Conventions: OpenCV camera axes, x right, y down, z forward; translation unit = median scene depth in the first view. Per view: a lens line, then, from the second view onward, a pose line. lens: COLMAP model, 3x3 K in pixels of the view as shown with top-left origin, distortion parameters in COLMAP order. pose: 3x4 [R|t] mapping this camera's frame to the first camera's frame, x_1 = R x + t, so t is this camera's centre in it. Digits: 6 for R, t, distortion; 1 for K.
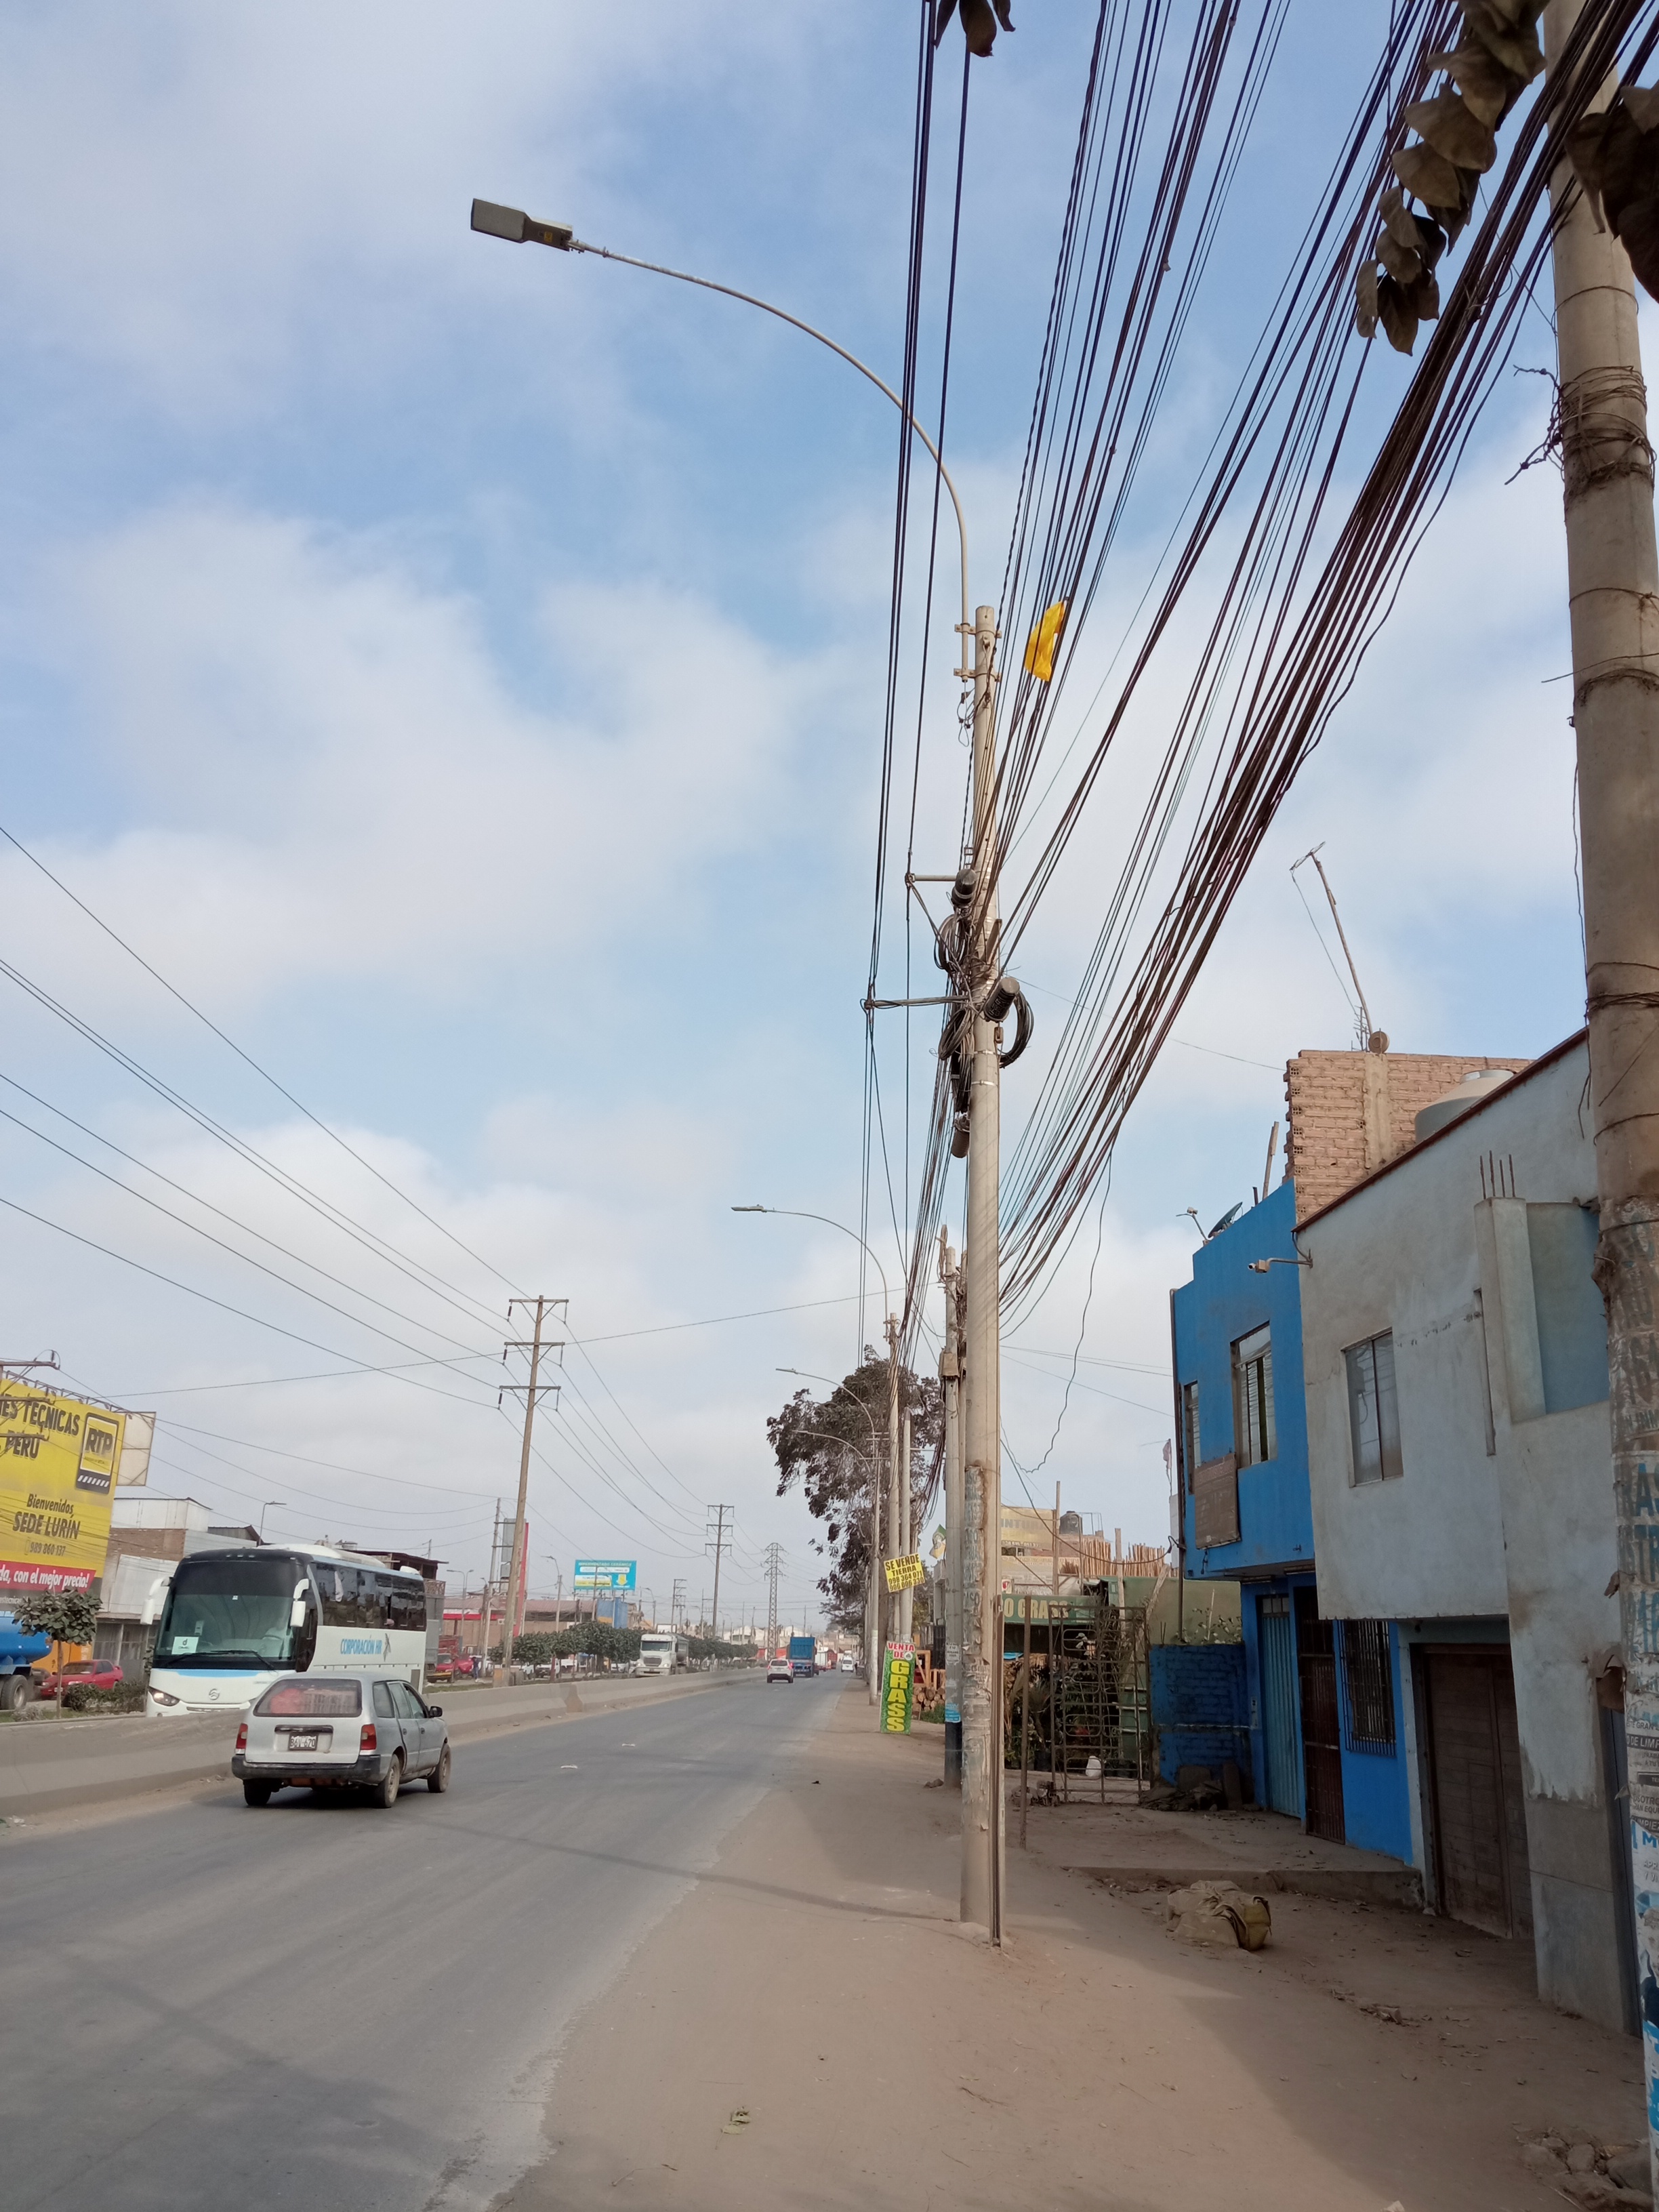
lens RADIAL K [[1762.5, 0, 869.4], [0, 1762.5, 1105.9], [0, 0, 1]] dist [0.024883, -0.001799]
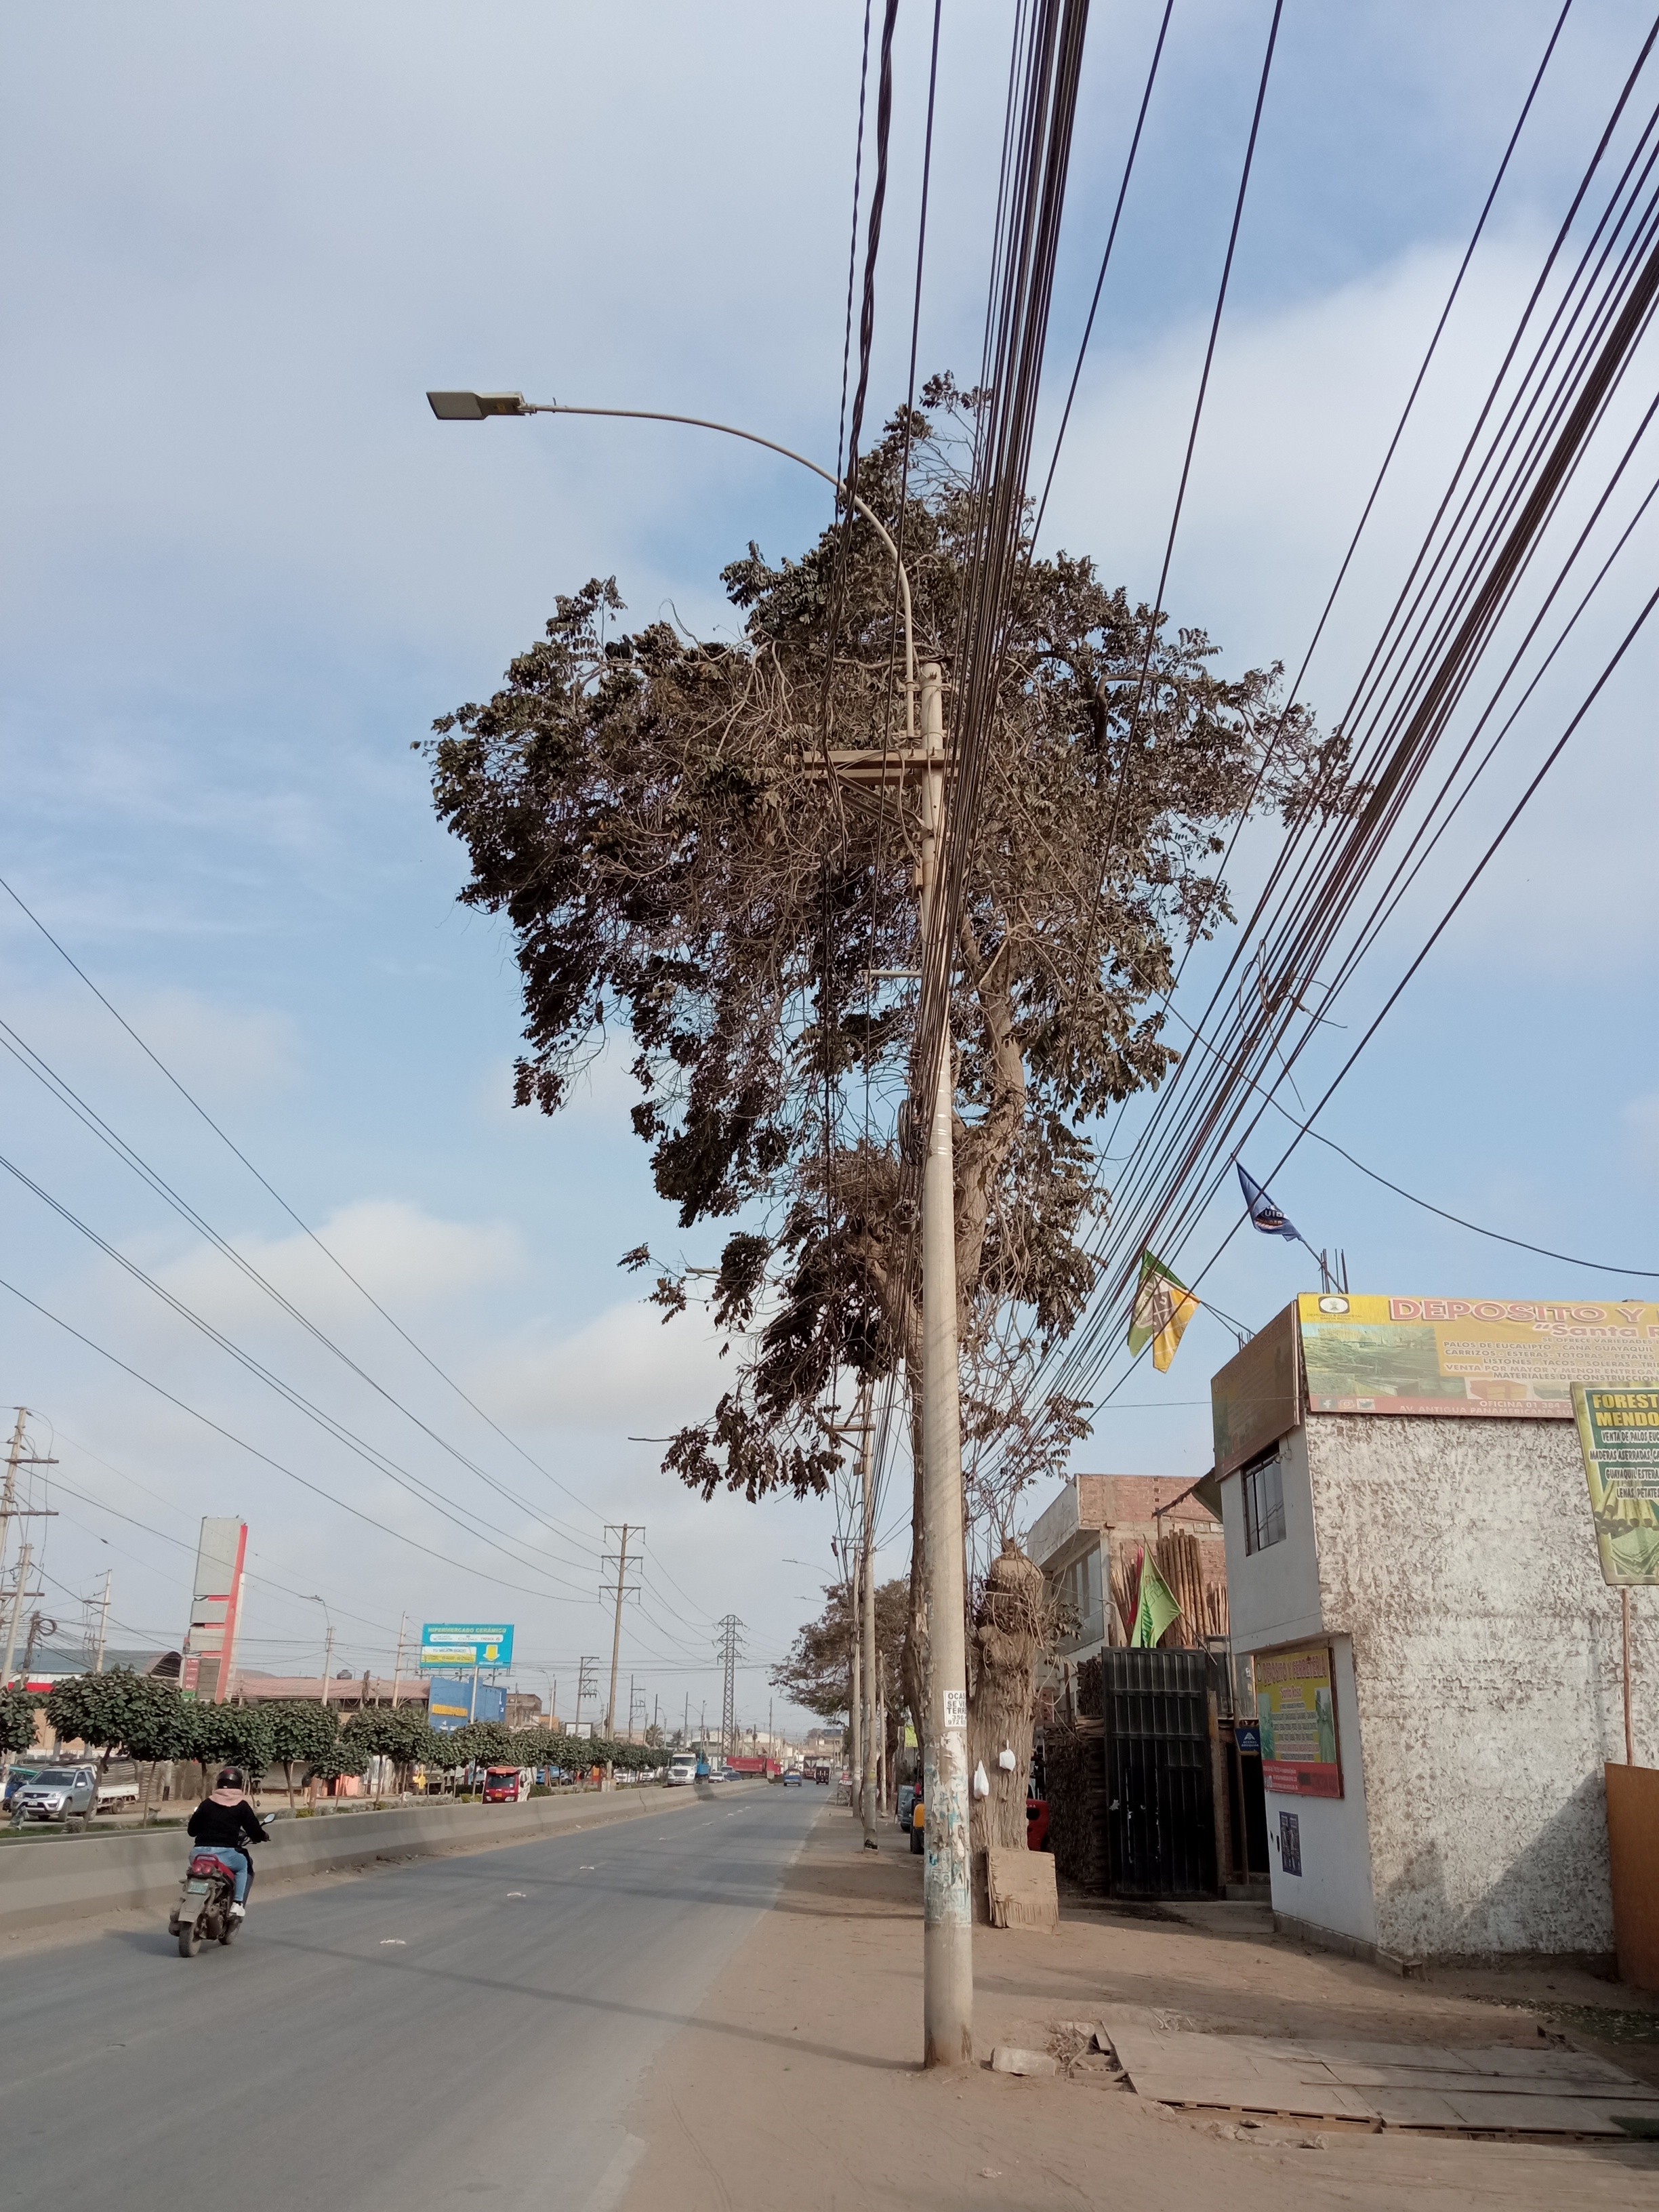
lens RADIAL K [[1771.1, 0, 837.5], [0, 1771.1, 1107.1], [0, 0, 1]] dist [0.114630, -0.227968]
pose [[0.999957, -0.006894, -0.006172, -0.004249], [0.006569, 0.998668, -0.051167, 0.236193], [0.006517, 0.051124, 0.998671, 0.754574]]
